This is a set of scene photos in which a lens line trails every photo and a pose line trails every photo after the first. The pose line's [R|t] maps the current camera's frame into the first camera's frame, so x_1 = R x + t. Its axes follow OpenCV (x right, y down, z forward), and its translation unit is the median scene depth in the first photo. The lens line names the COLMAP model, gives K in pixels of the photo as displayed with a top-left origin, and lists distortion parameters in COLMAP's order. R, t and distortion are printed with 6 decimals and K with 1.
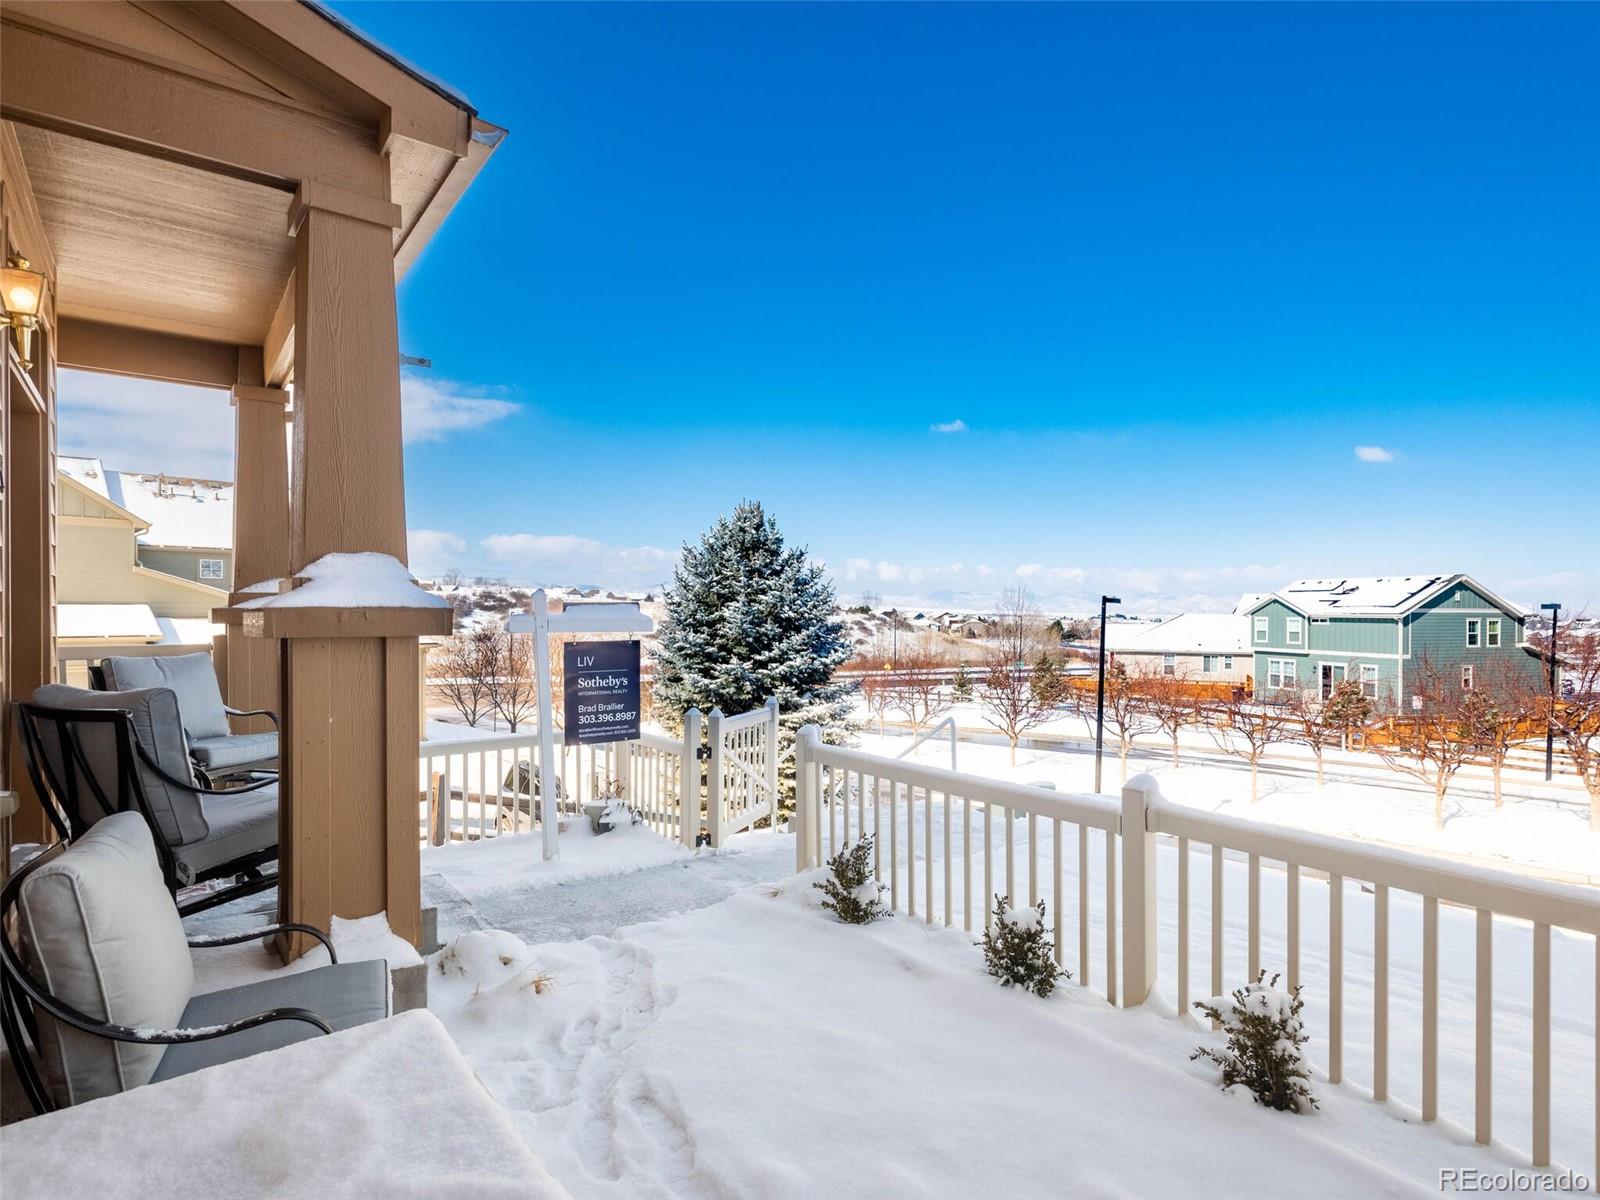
lens RADIAL K [[846.6, 0, 800.9], [0, 846.6, 610.1], [0, 0, 1]] dist [0.019219, -0.003574]
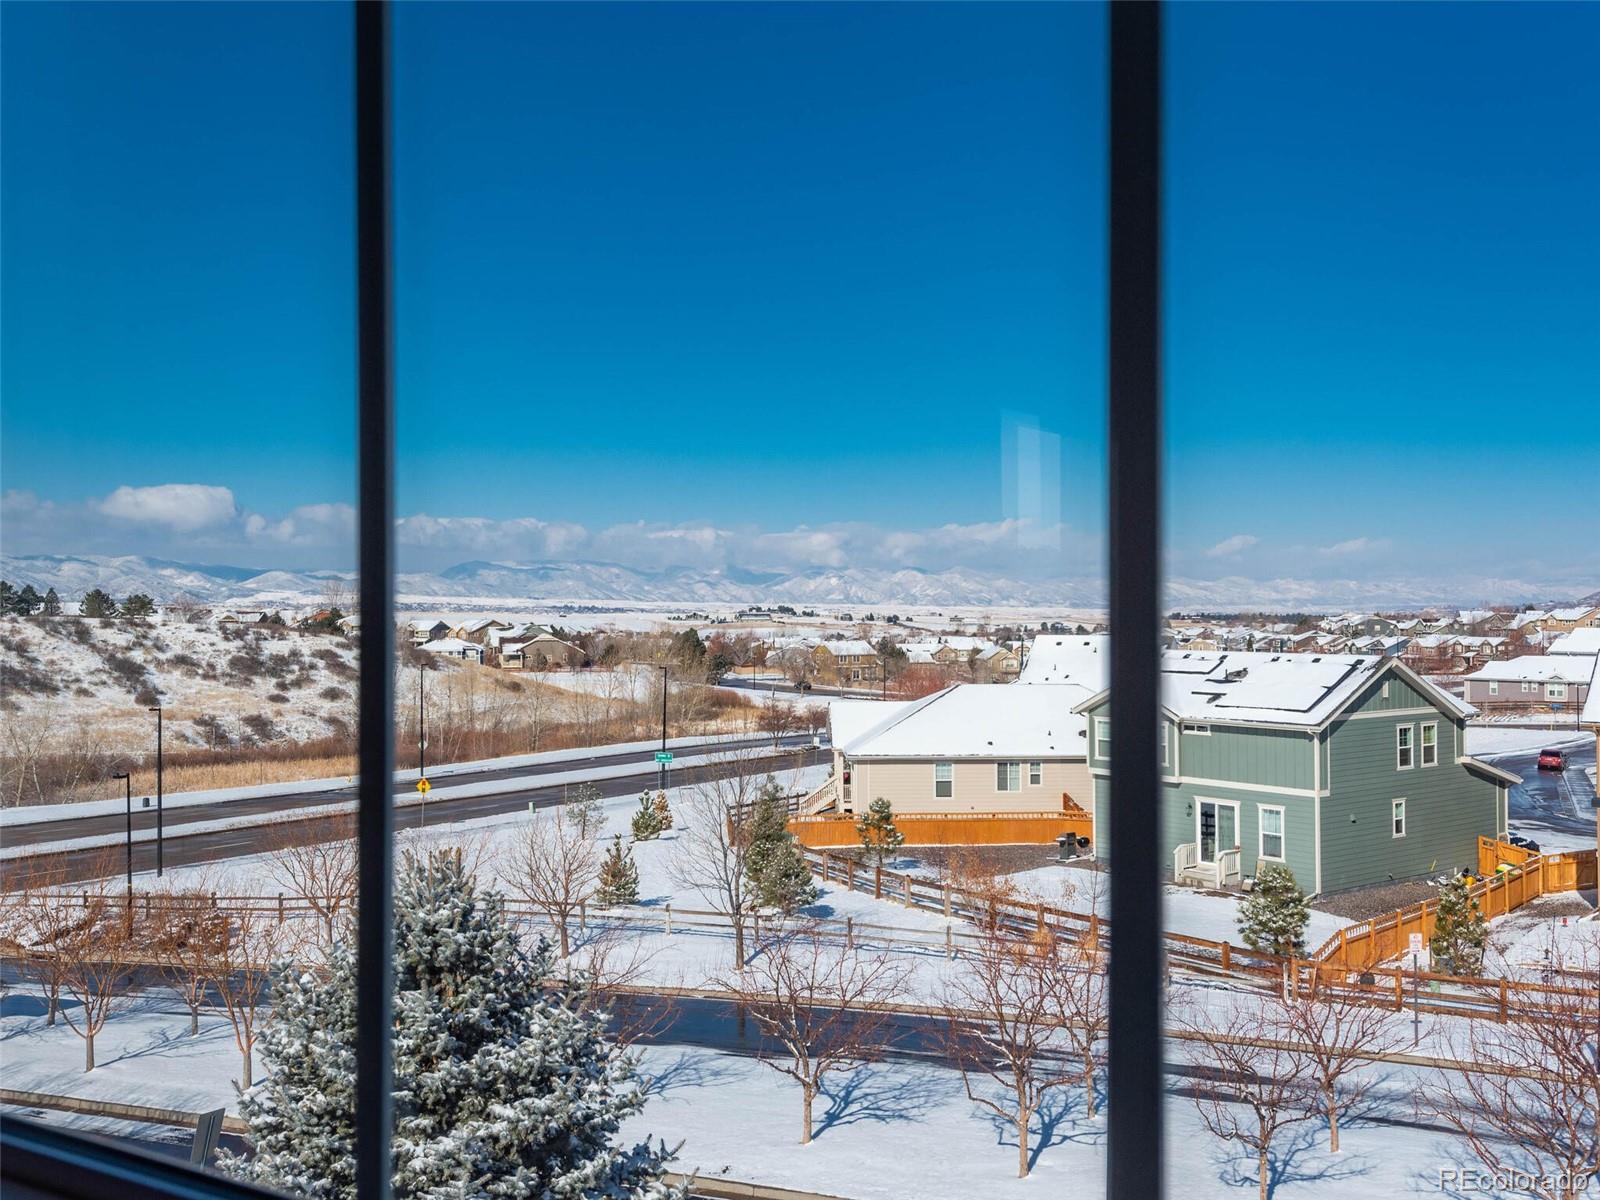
lens RADIAL K [[1583.8, 0, 799.6], [0, 1583.8, 599.3], [0, 0, 1]] dist [0.034750, 0.000000]
pose [[0.931763, -0.009582, 0.362940, -0.062621], [0.008978, 0.999954, 0.003350, -0.089411], [-0.362956, 0.000137, 0.931806, 0.057482]]
